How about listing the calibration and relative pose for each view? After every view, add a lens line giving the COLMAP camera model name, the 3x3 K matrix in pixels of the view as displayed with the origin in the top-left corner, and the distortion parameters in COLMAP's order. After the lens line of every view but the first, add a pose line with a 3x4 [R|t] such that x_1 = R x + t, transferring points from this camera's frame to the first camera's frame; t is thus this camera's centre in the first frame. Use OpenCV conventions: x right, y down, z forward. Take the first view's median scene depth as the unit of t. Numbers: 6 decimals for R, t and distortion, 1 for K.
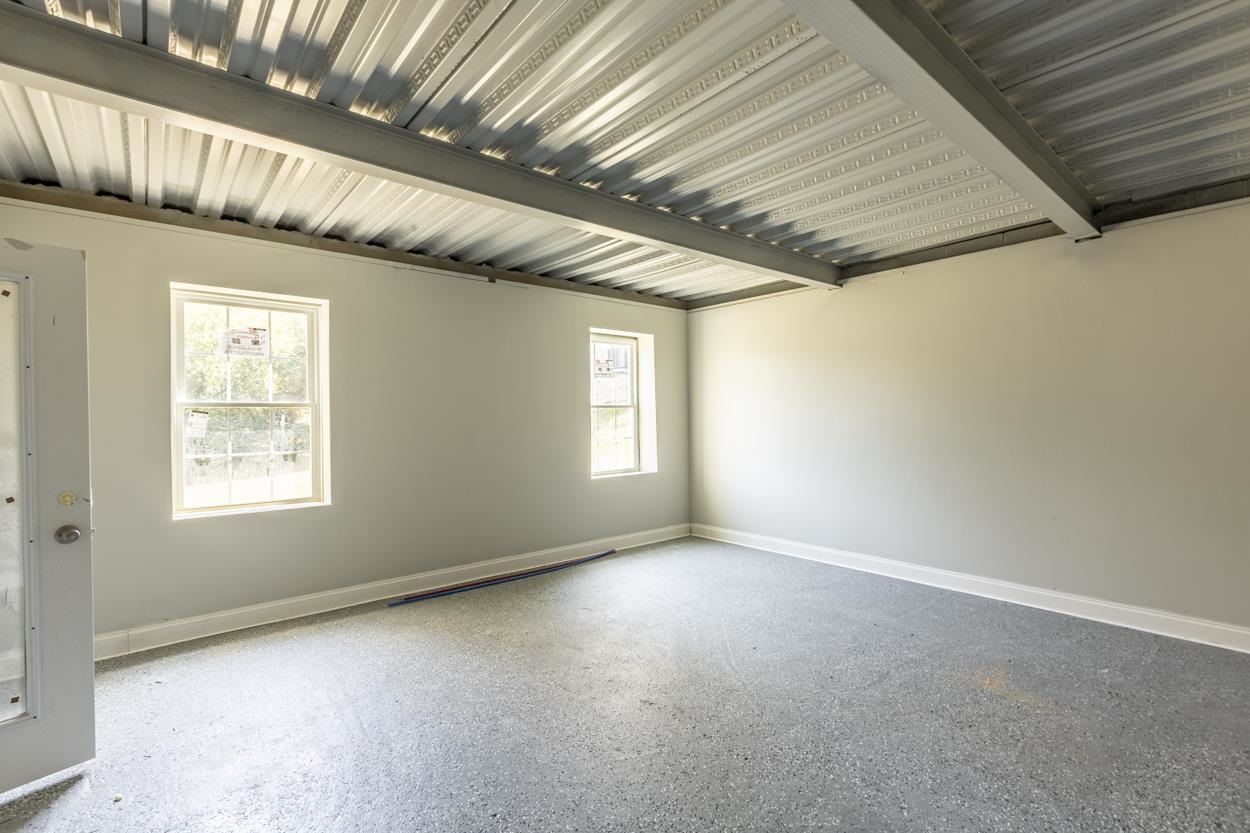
lens RADIAL K [[559.5, 0, 625.6], [0, 559.5, 419.1], [0, 0, 1]] dist [0.002142, -0.000228]
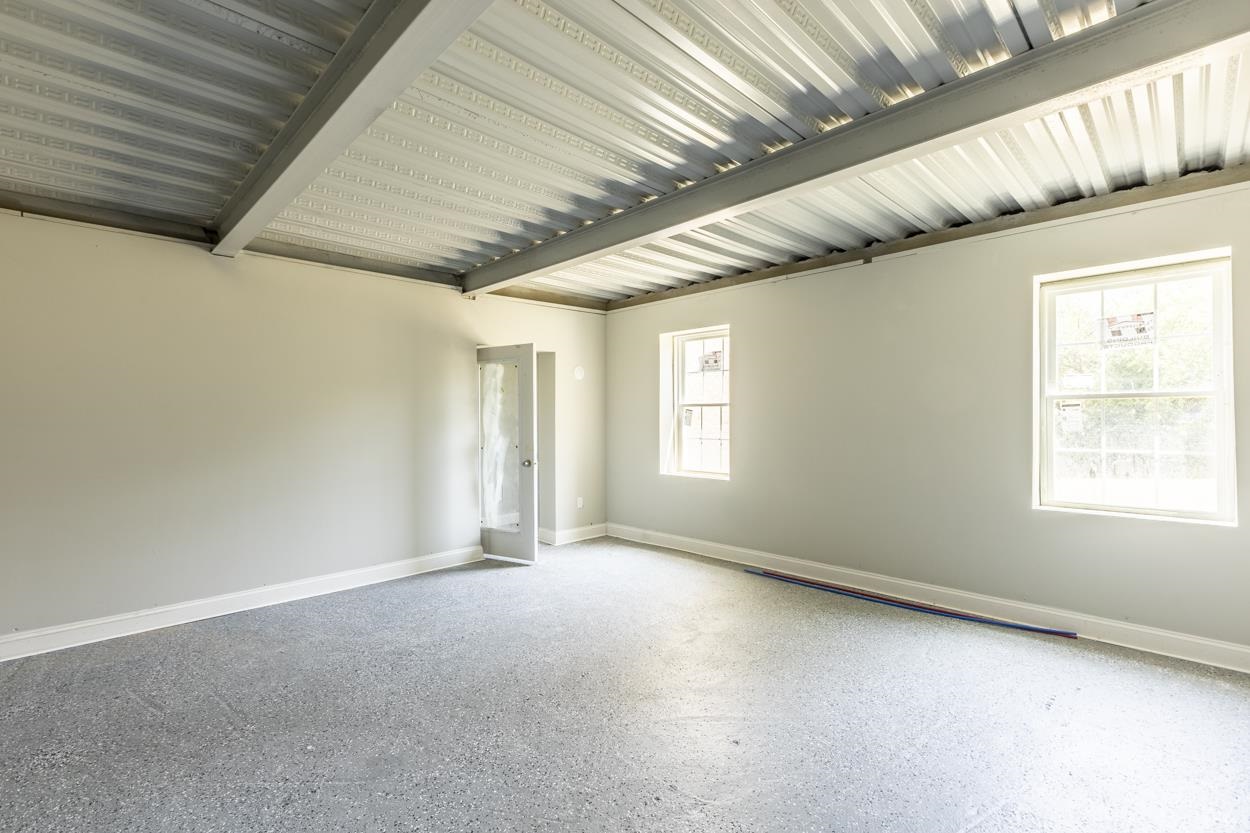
lens RADIAL K [[559.5, 0, 625.6], [0, 559.5, 419.1], [0, 0, 1]] dist [0.002142, -0.000228]
pose [[0.078158, 0.016895, -0.996798, 0.667192], [0.002448, 0.999850, 0.017138, -0.012302], [0.996938, -0.003780, 0.078105, 0.577880]]
